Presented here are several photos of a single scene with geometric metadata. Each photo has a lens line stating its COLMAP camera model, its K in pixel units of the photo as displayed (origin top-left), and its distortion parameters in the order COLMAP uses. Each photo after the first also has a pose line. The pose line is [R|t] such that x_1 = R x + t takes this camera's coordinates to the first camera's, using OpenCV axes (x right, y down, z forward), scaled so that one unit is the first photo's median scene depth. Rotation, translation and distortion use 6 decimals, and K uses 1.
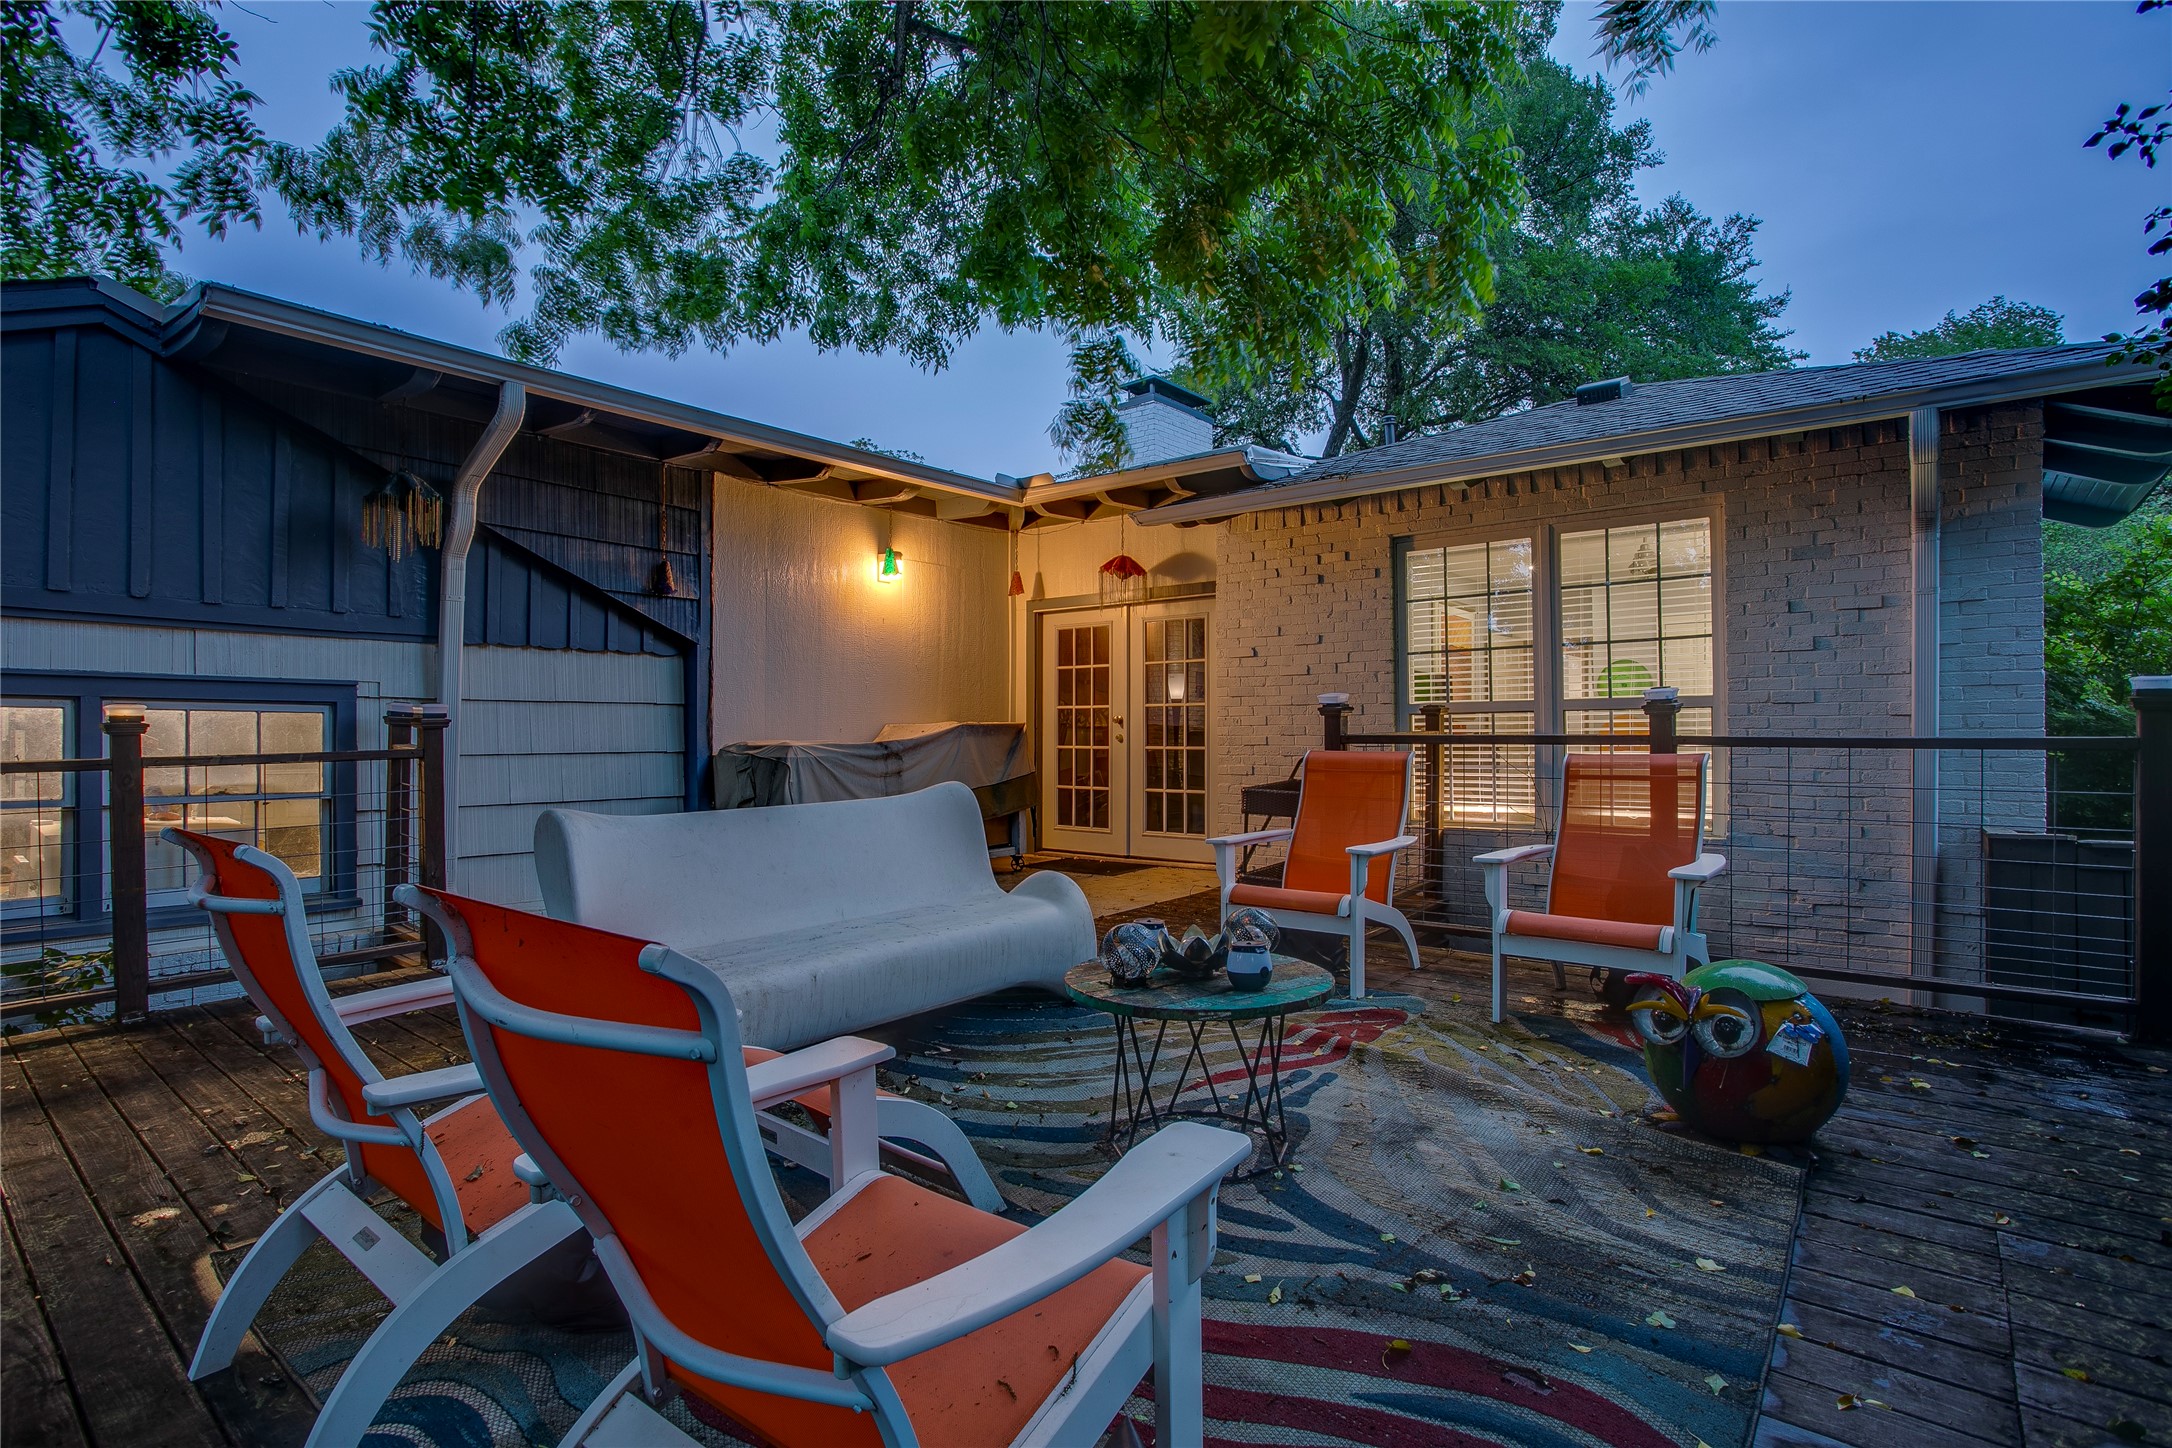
lens RADIAL K [[1055.3, 0, 1086.0], [0, 1055.3, 724.0], [0, 0, 1]] dist [-0.053598, -0.000144]
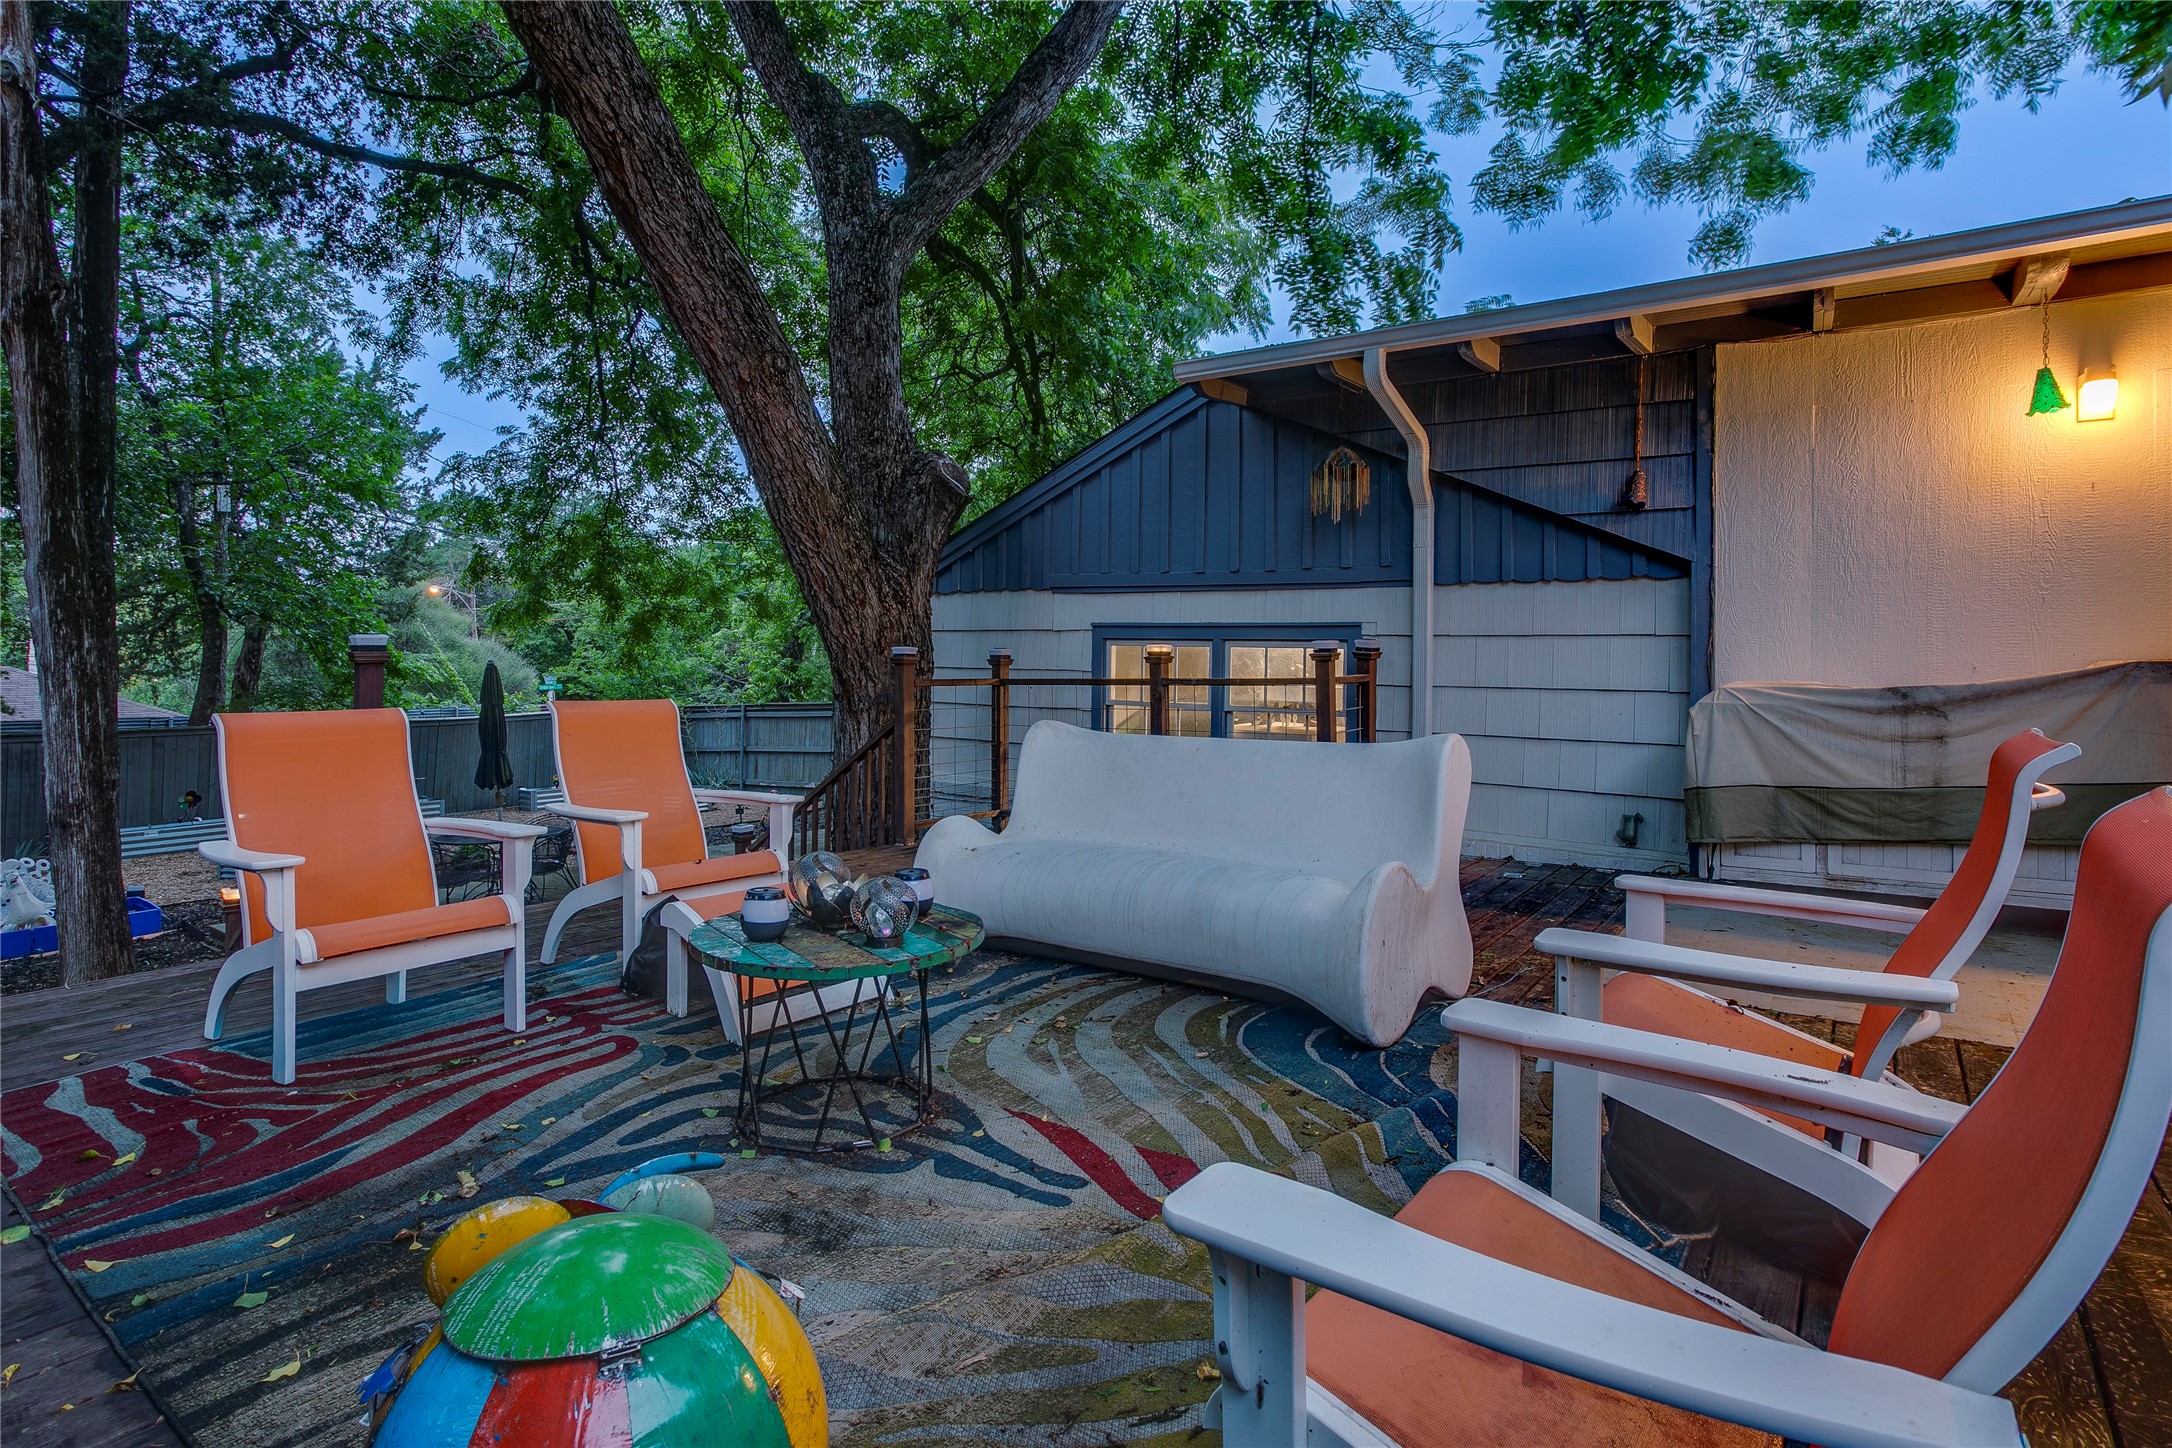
lens RADIAL K [[1073.7, 0, 1088.7], [0, 1073.7, 648.6], [0, 0, 1]] dist [-0.019142, 0.000480]
pose [[0.057608, -0.003141, -0.998334, 0.521748], [-0.000937, 0.999994, -0.003200, -0.005272], [0.998339, 0.001120, 0.057604, 0.564177]]
